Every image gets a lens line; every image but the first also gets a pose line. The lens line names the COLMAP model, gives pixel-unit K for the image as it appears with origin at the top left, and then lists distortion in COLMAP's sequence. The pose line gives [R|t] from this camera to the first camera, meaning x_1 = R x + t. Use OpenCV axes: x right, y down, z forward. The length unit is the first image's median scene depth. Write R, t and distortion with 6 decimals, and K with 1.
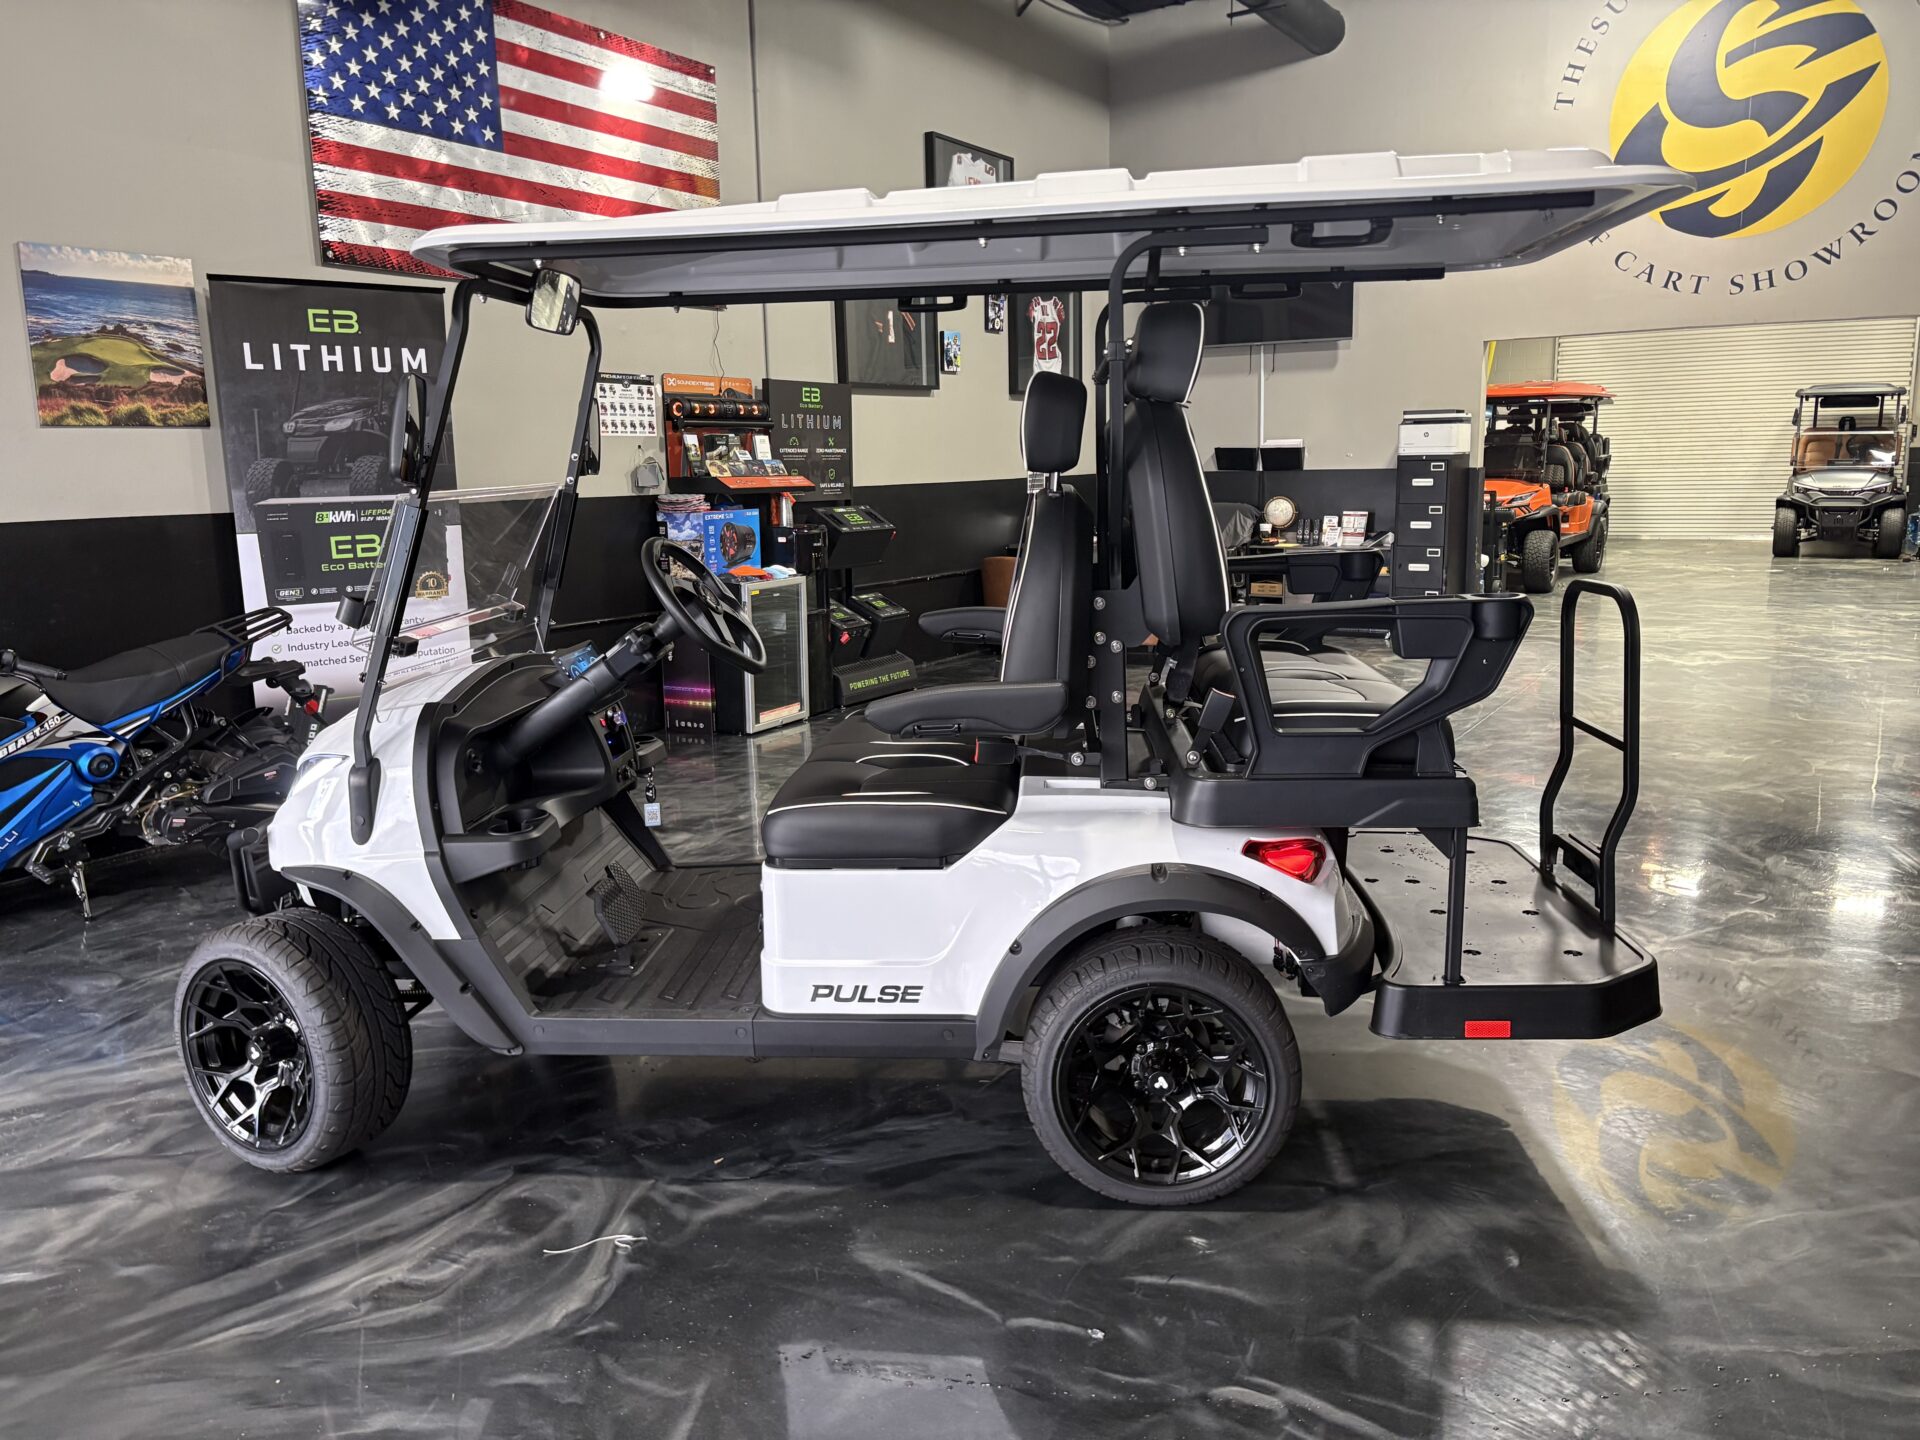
lens RADIAL K [[1448.5, 0, 964.0], [0, 1448.5, 714.8], [0, 0, 1]] dist [0.039453, -0.038141]
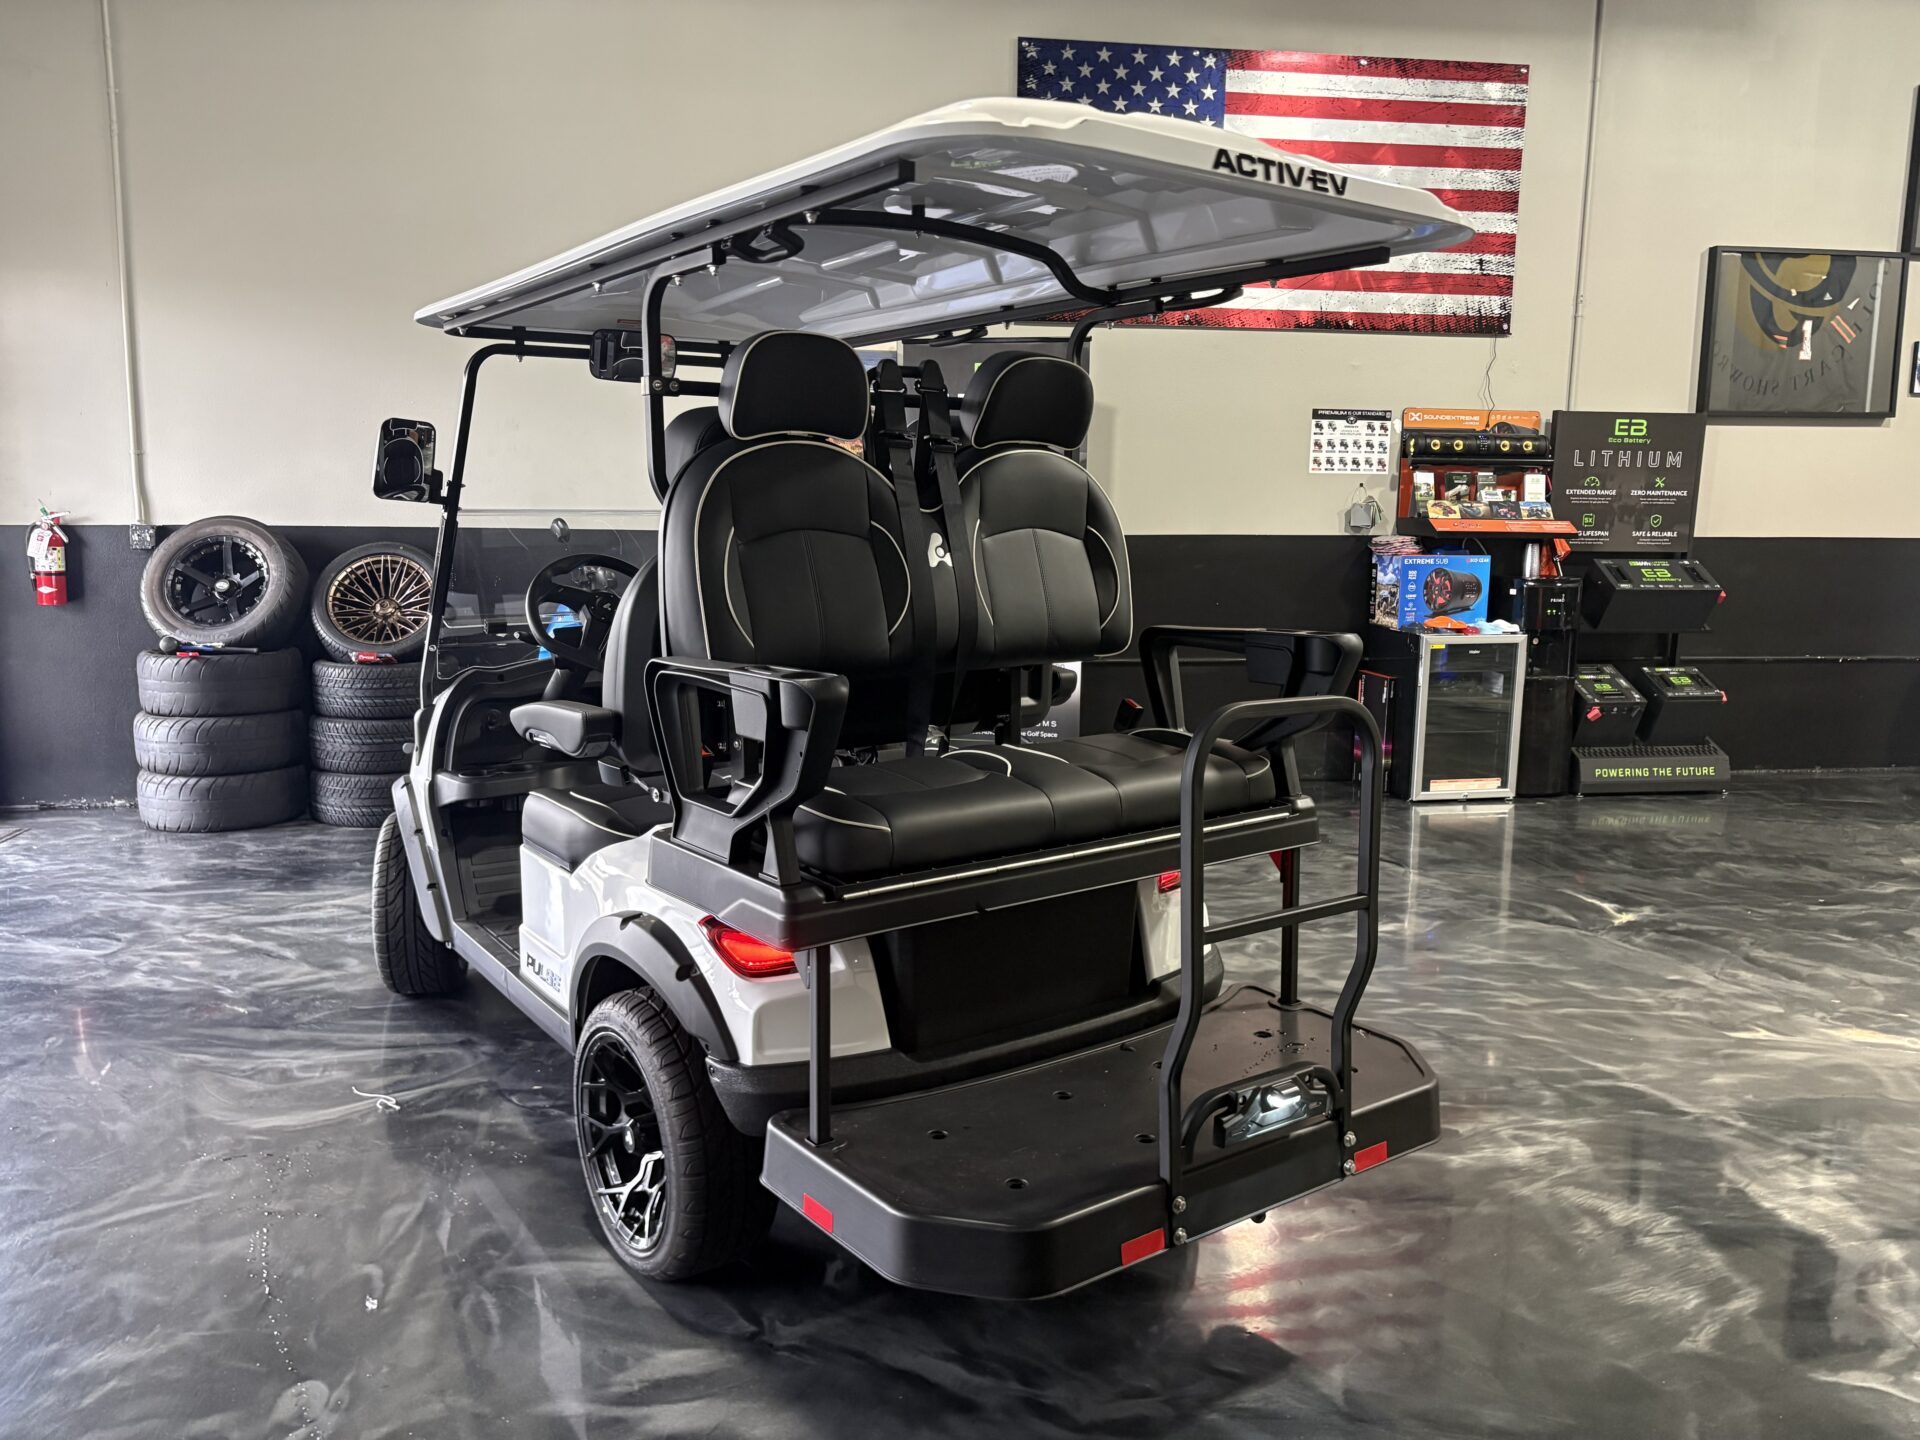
lens RADIAL K [[1448.5, 0, 964.6], [0, 1448.5, 720.7], [0, 0, 1]] dist [0.039453, -0.038141]
pose [[0.642730, 0.141017, -0.753003, 0.303720], [-0.157093, 0.986286, 0.050617, -0.032909], [0.749814, 0.085759, 0.656068, 0.161164]]
